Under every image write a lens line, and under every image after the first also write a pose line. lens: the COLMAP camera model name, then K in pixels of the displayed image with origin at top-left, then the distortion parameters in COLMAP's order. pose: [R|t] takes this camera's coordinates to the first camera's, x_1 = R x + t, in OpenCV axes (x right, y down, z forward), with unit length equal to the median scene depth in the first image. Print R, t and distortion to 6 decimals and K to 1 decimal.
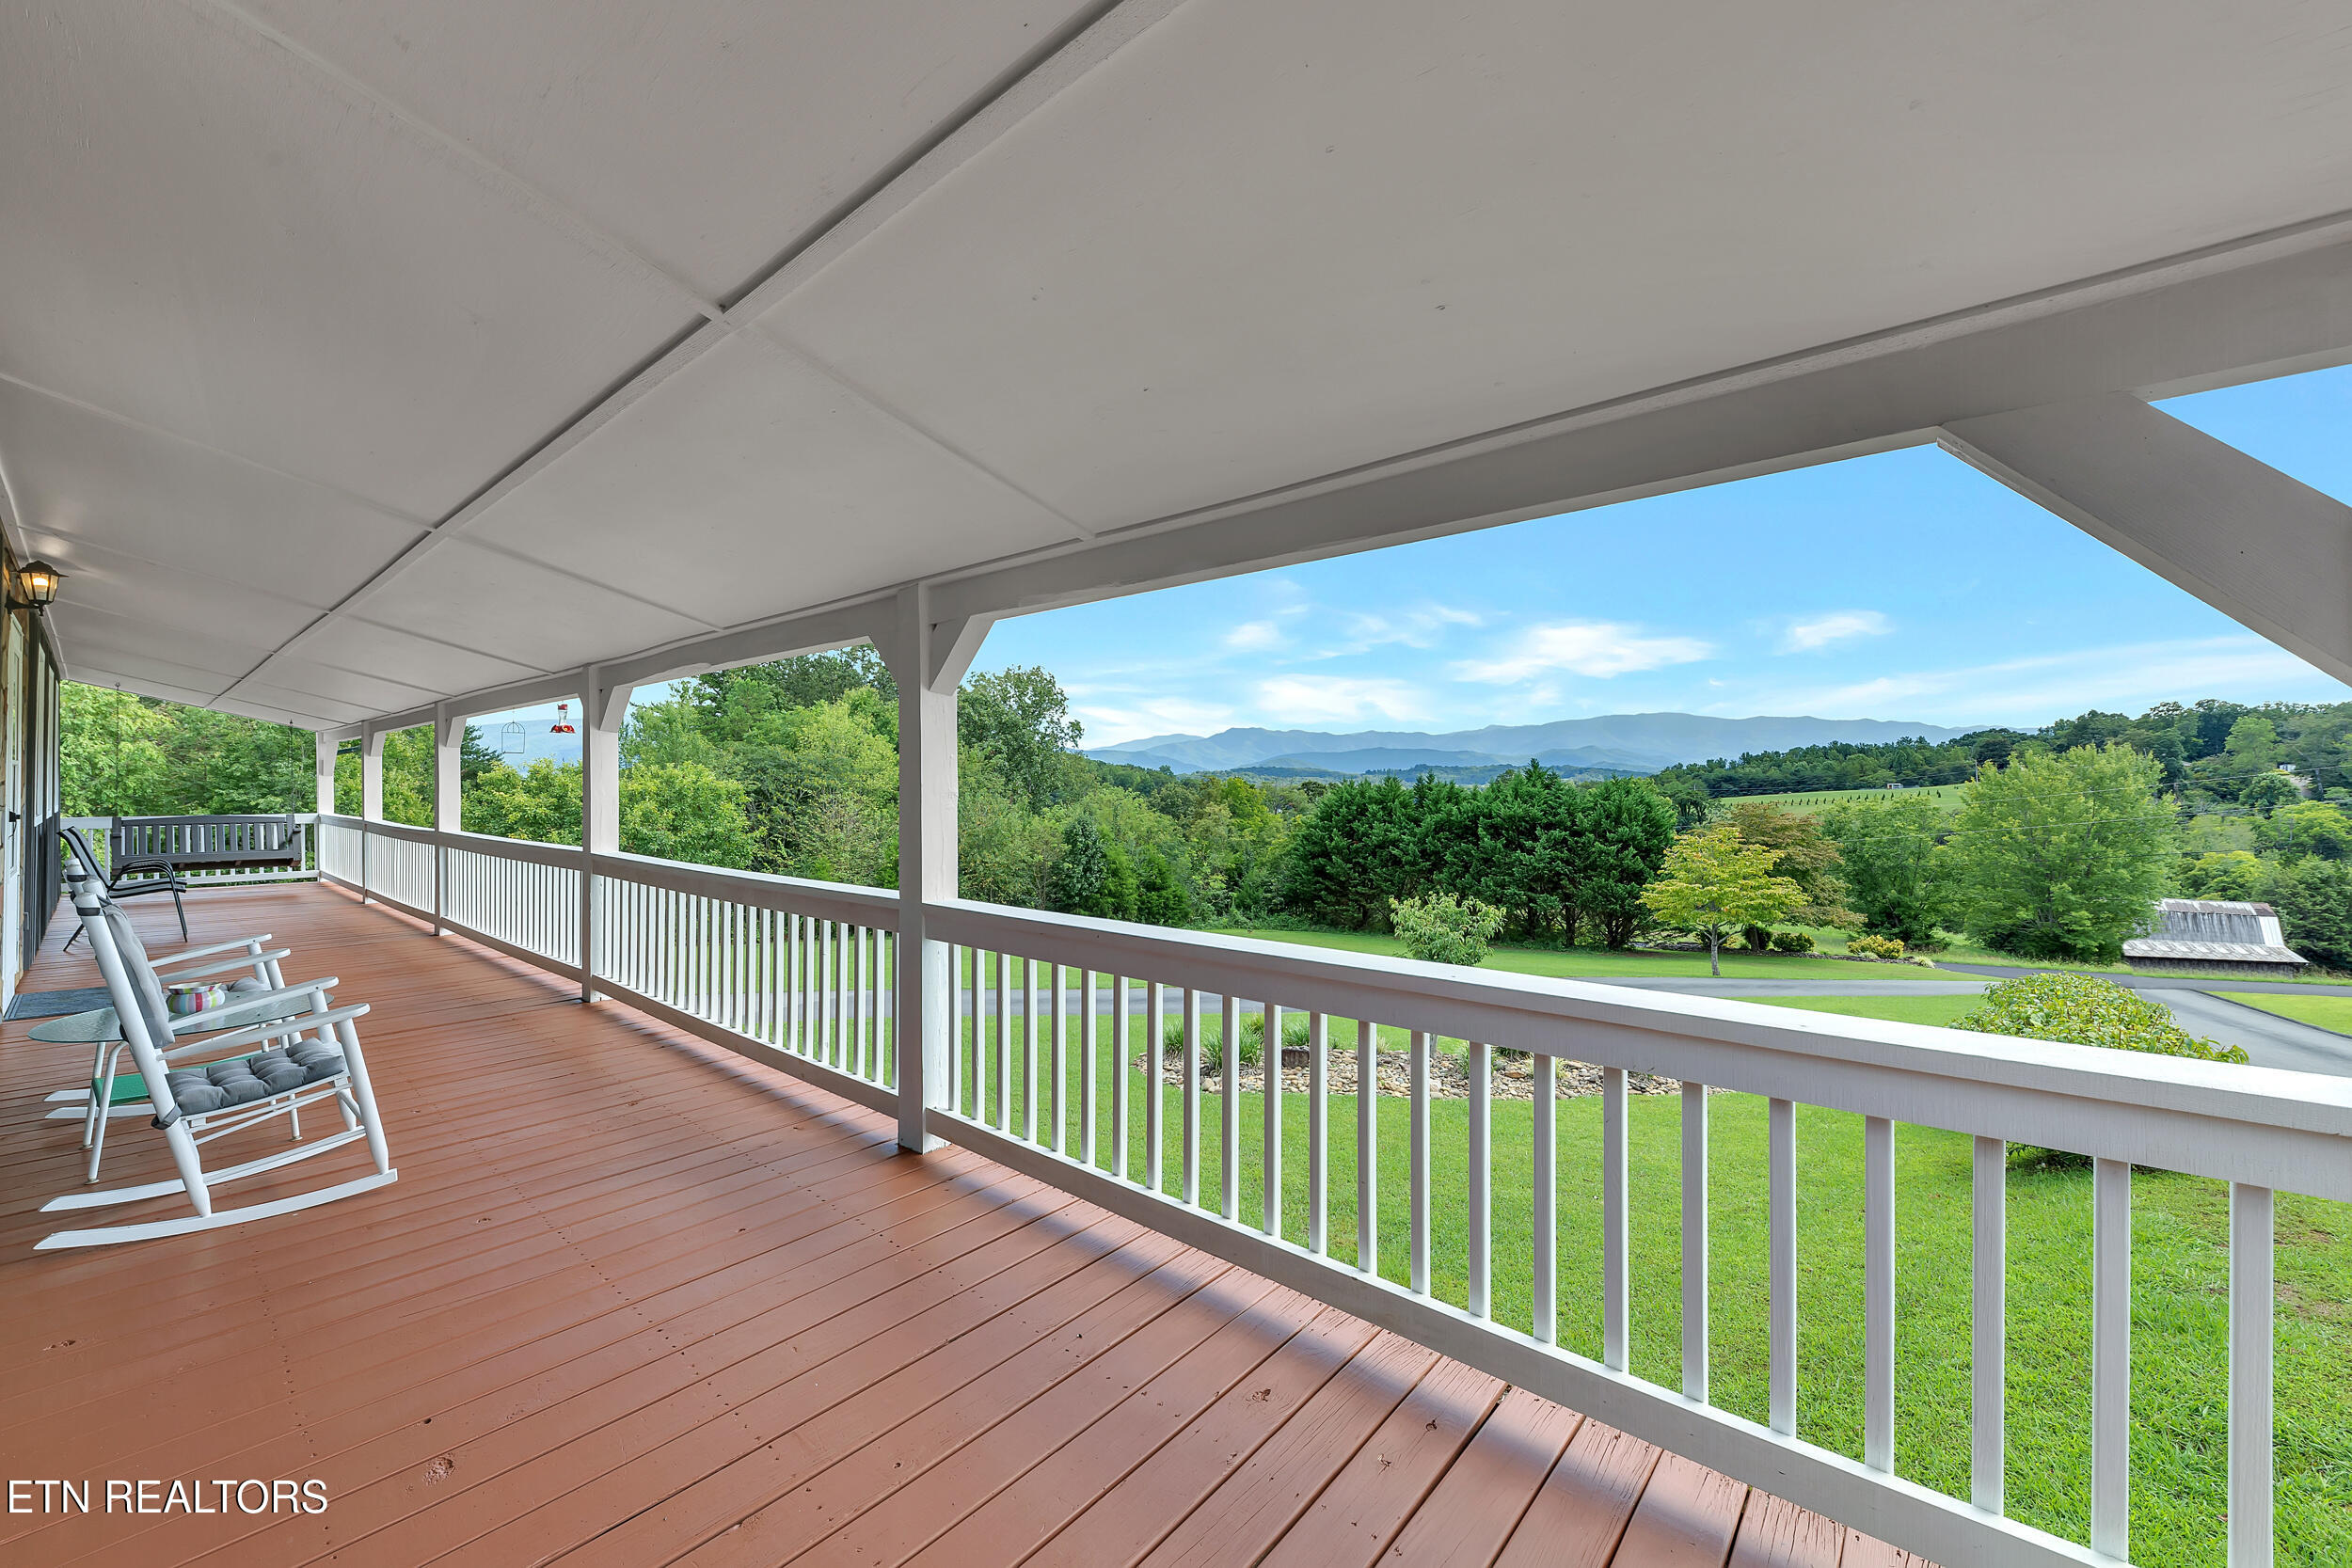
lens RADIAL K [[874.1, 0, 1115.5], [0, 874.1, 781.9], [0, 0, 1]] dist [0.019734, -0.008464]
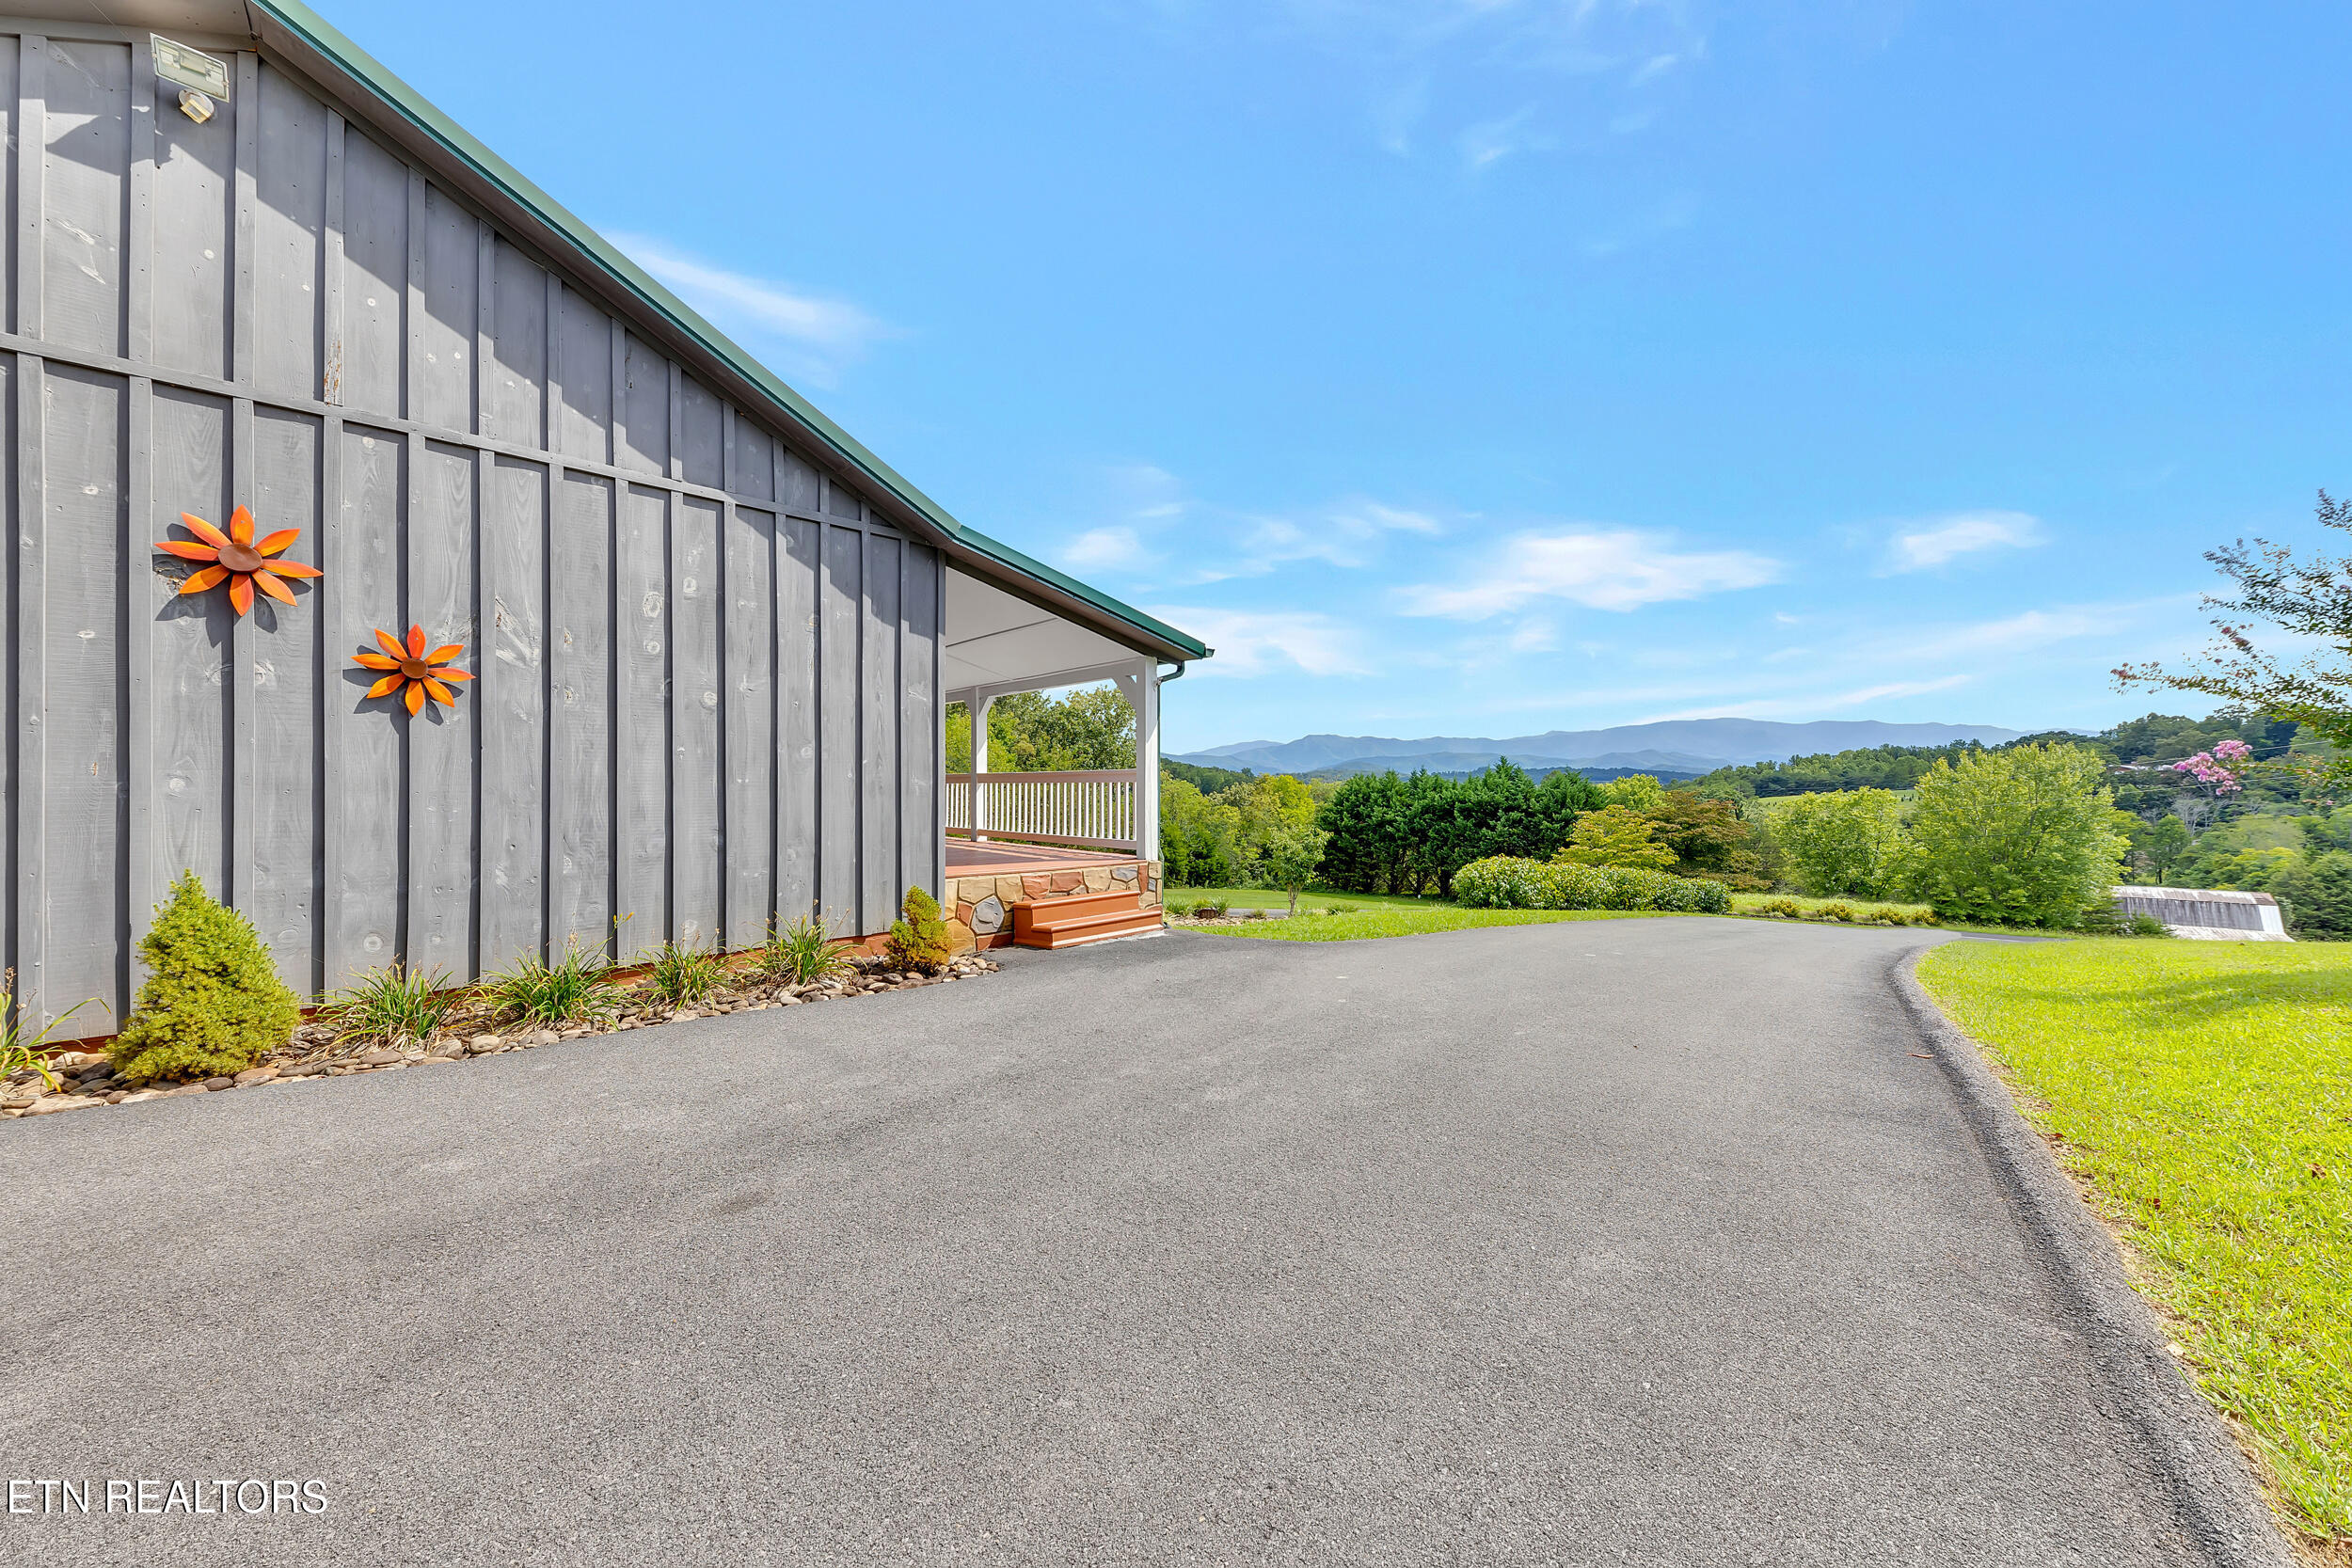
lens RADIAL K [[874.1, 0, 1115.5], [0, 874.1, 781.9], [0, 0, 1]] dist [0.019734, -0.008464]
pose [[0.989142, 0.002079, -0.146951, 0.105960], [-0.003832, 0.999925, -0.011652, 0.025358], [0.146916, 0.012089, 0.989075, -0.300546]]
